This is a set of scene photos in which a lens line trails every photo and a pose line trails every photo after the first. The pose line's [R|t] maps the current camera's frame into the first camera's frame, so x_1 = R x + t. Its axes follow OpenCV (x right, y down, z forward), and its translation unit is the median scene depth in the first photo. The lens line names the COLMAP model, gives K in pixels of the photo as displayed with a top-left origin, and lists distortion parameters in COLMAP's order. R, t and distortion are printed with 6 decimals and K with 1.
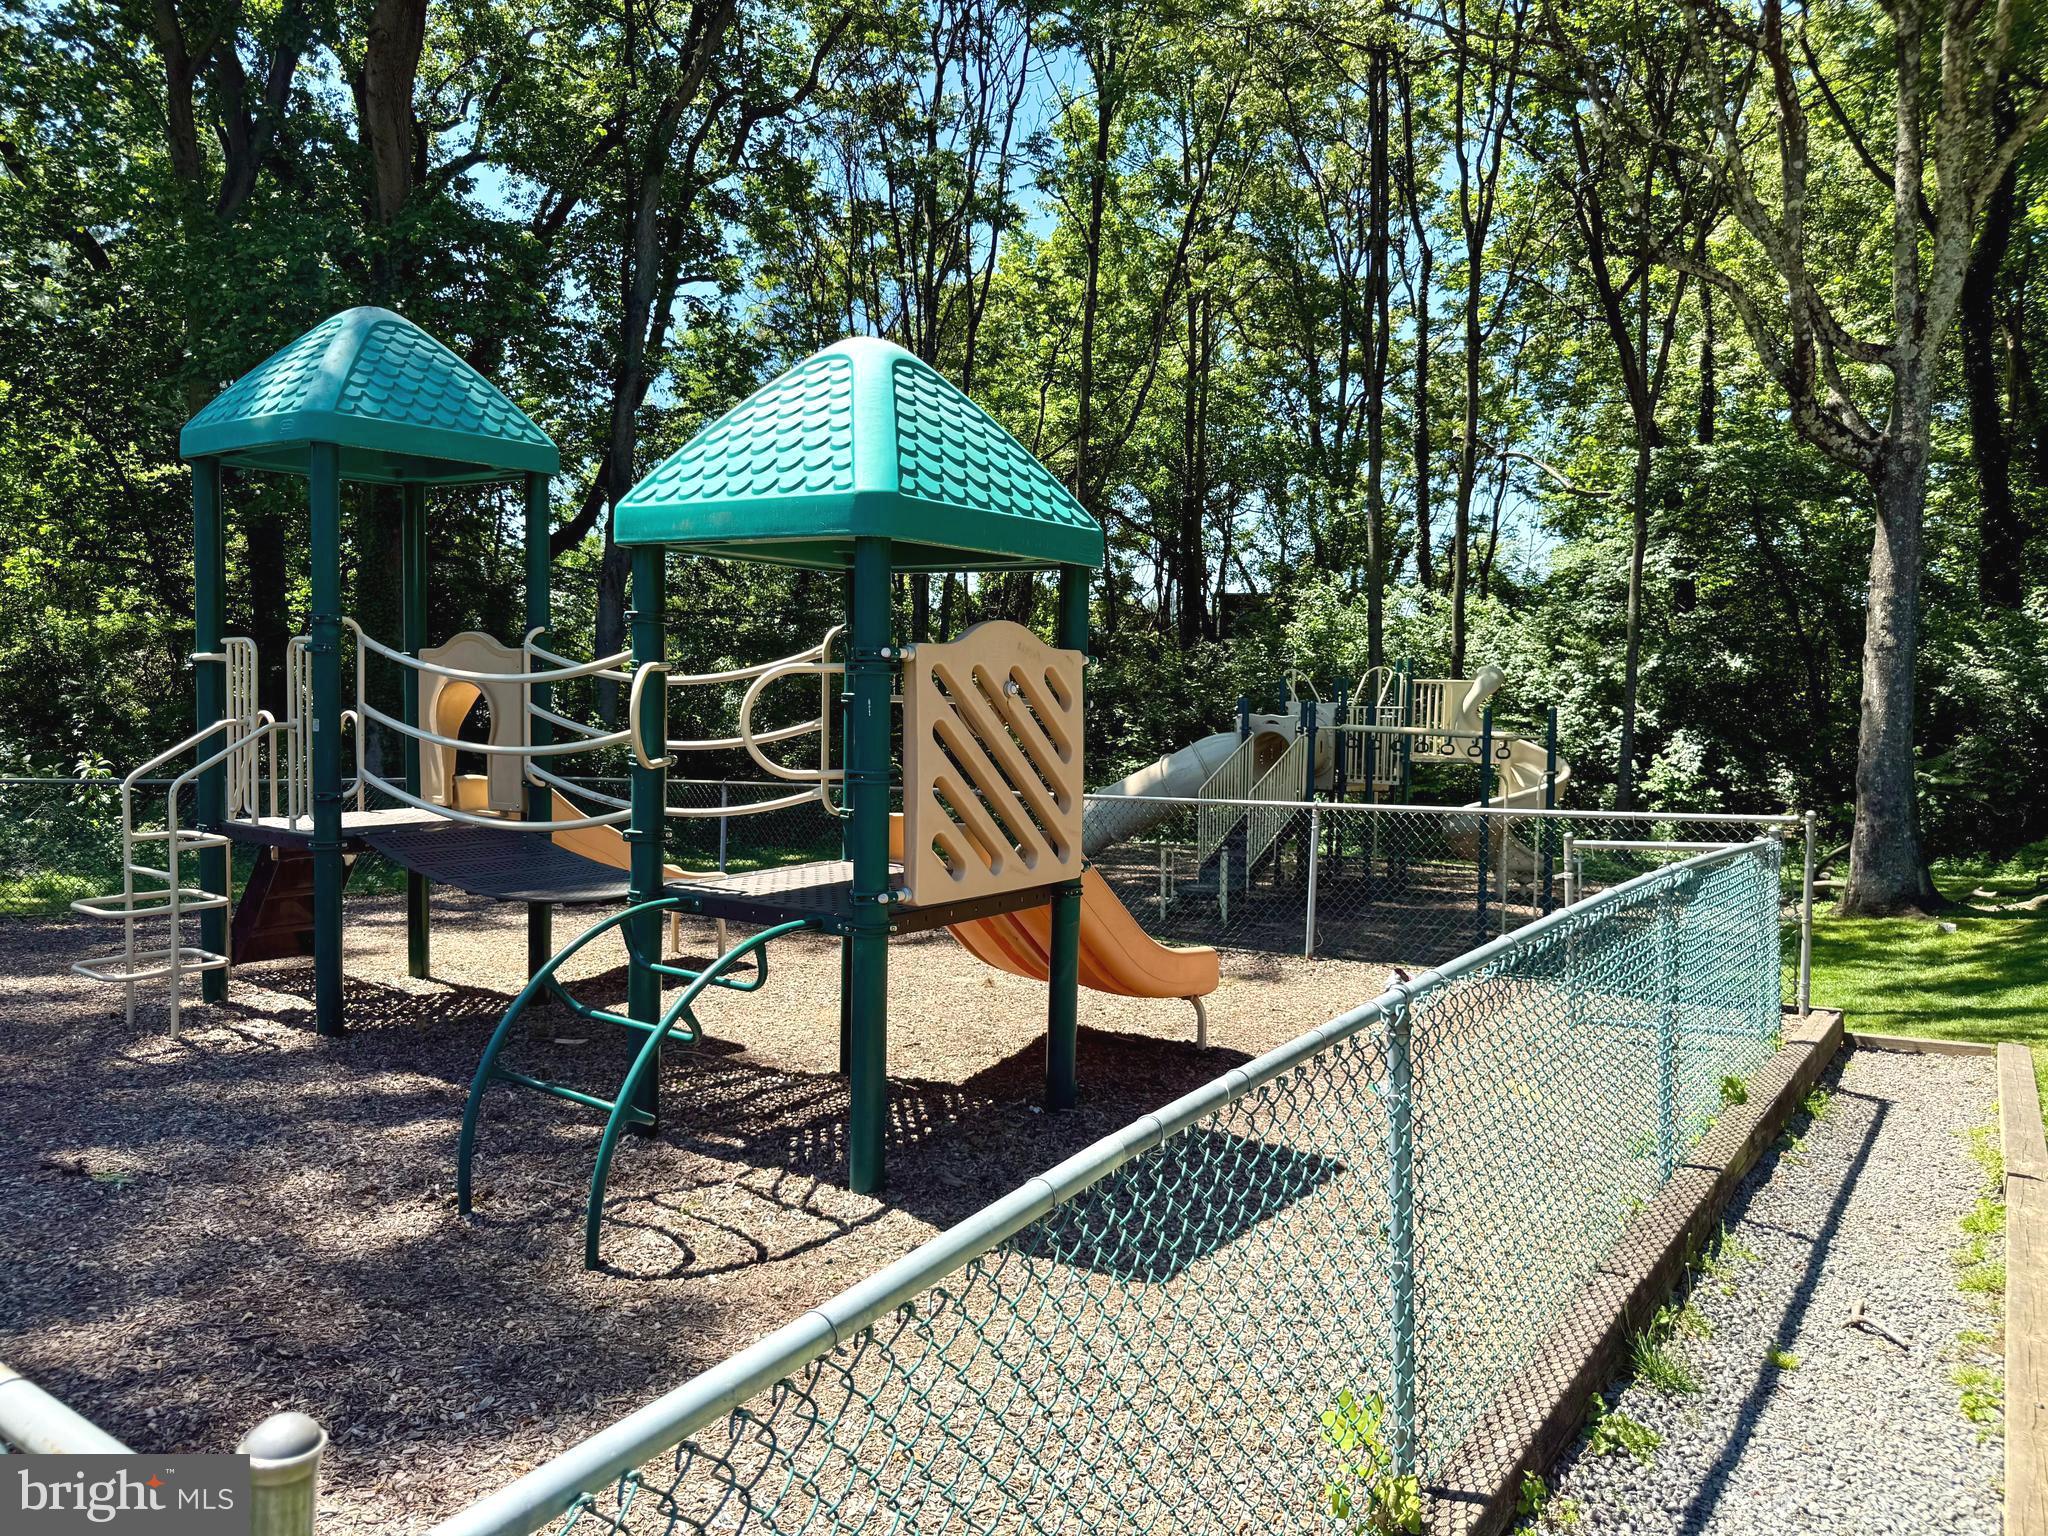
lens RADIAL K [[1454.1, 0, 1034.3], [0, 1454.1, 760.5], [0, 0, 1]] dist [0.060199, -0.076114]
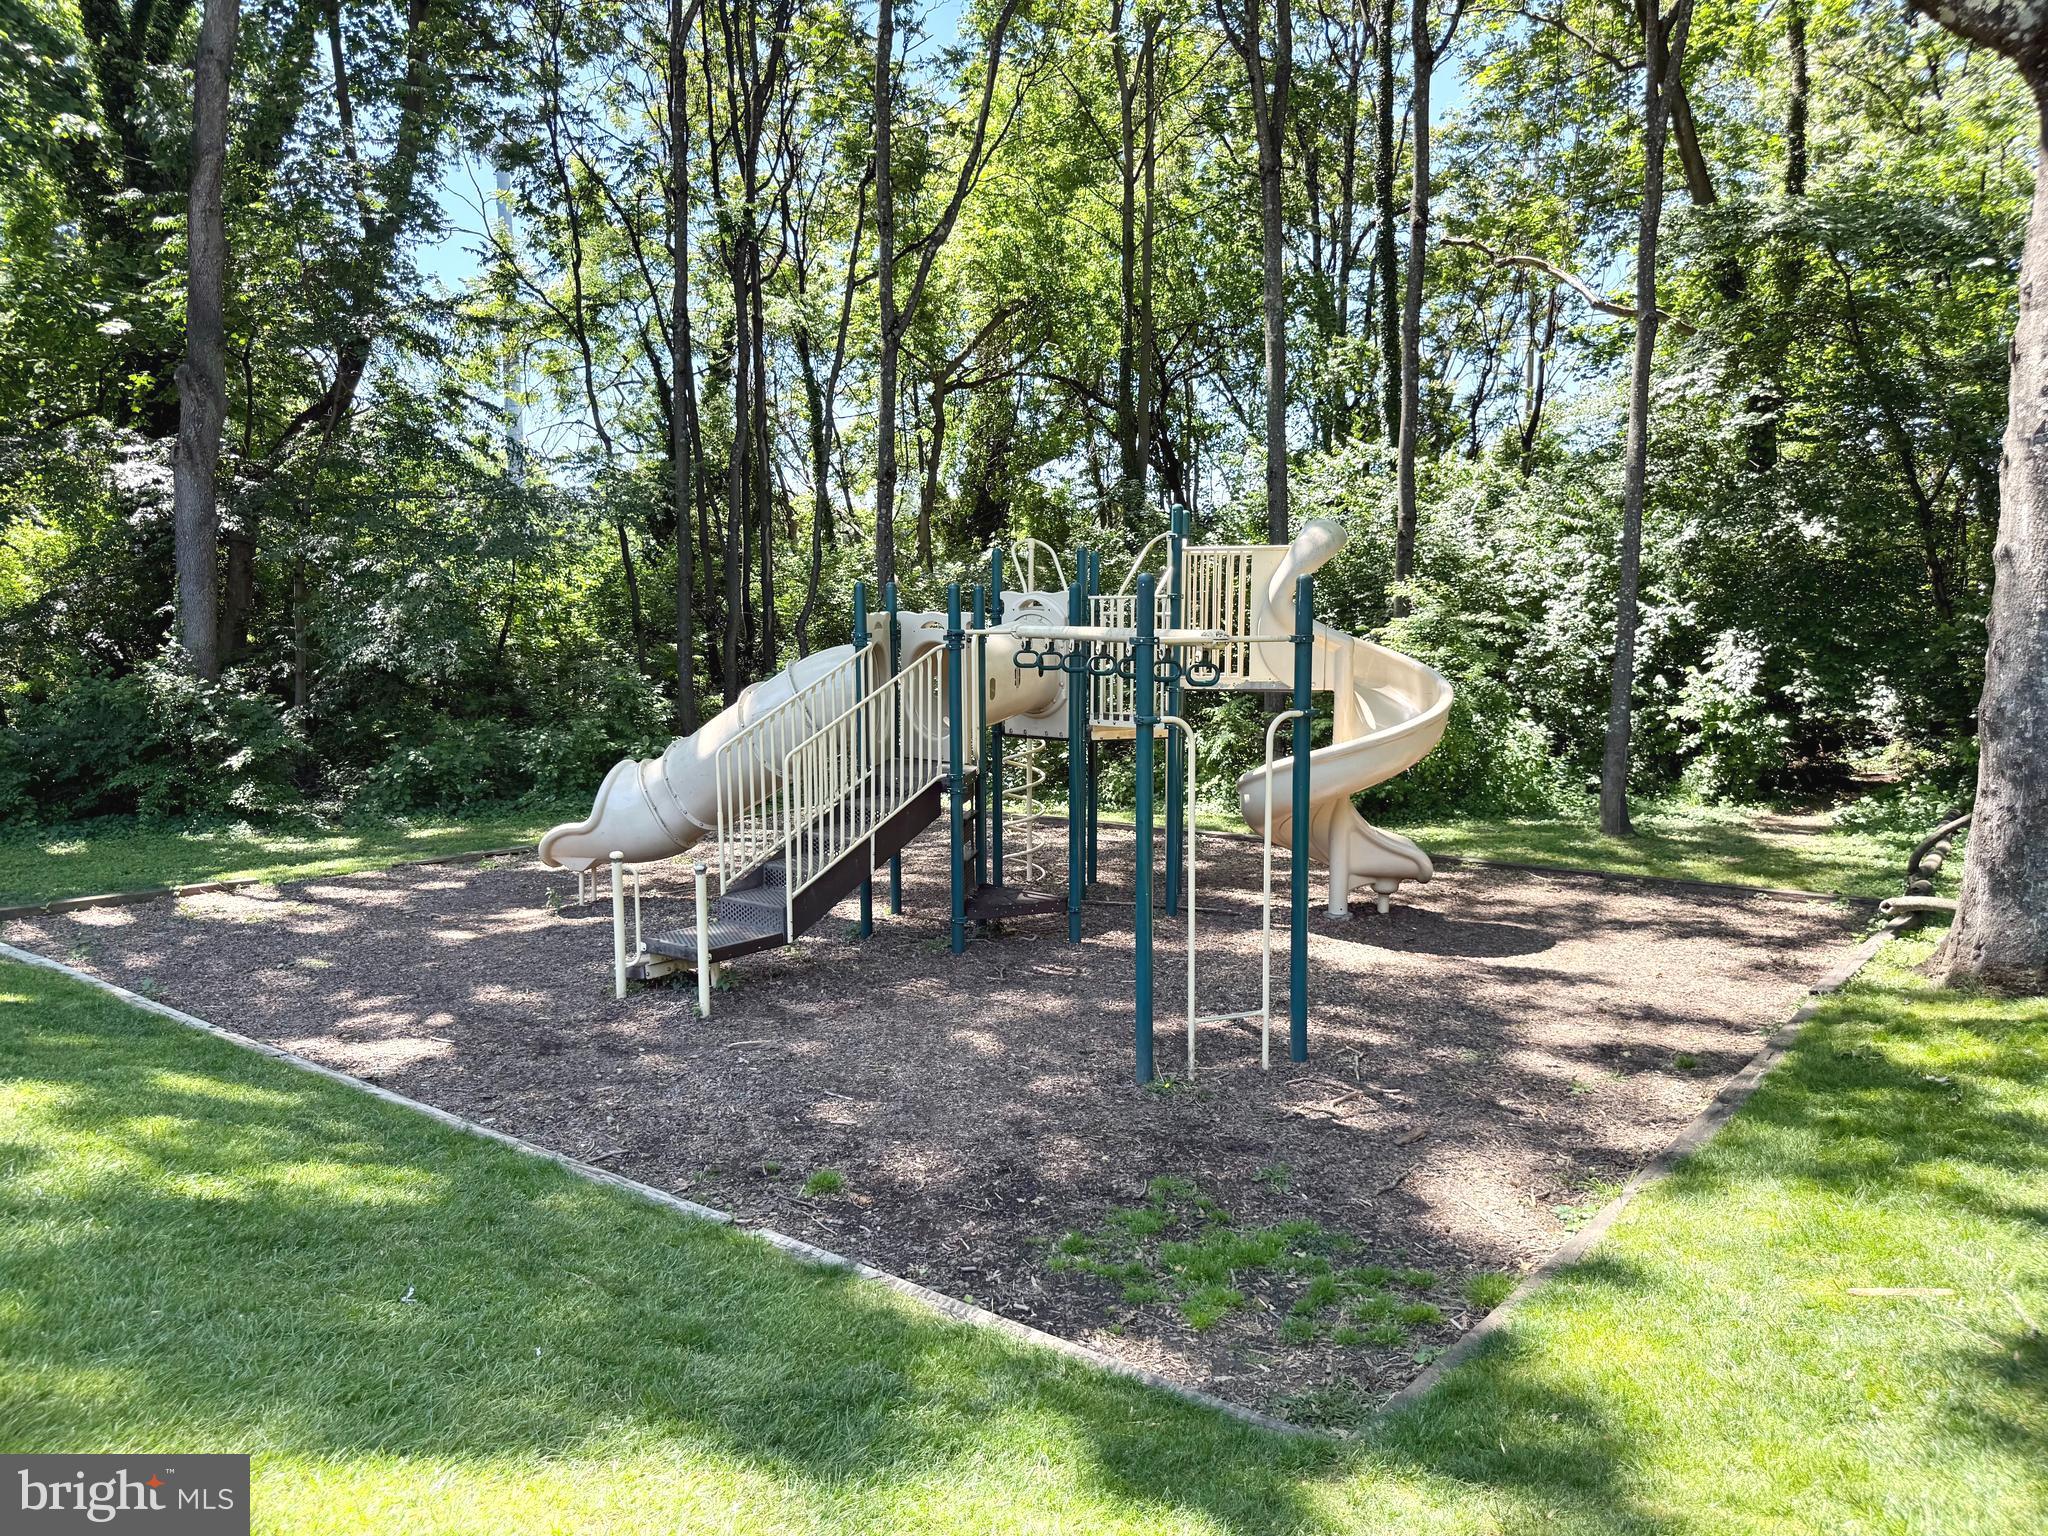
lens RADIAL K [[1454.1, 0, 1014.1], [0, 1454.1, 772.1], [0, 0, 1]] dist [0.060199, -0.076114]
pose [[0.996587, -0.010403, -0.081889, 0.162077], [0.015655, 0.997843, 0.063754, -0.003674], [0.081050, -0.064818, 0.994600, 0.283253]]
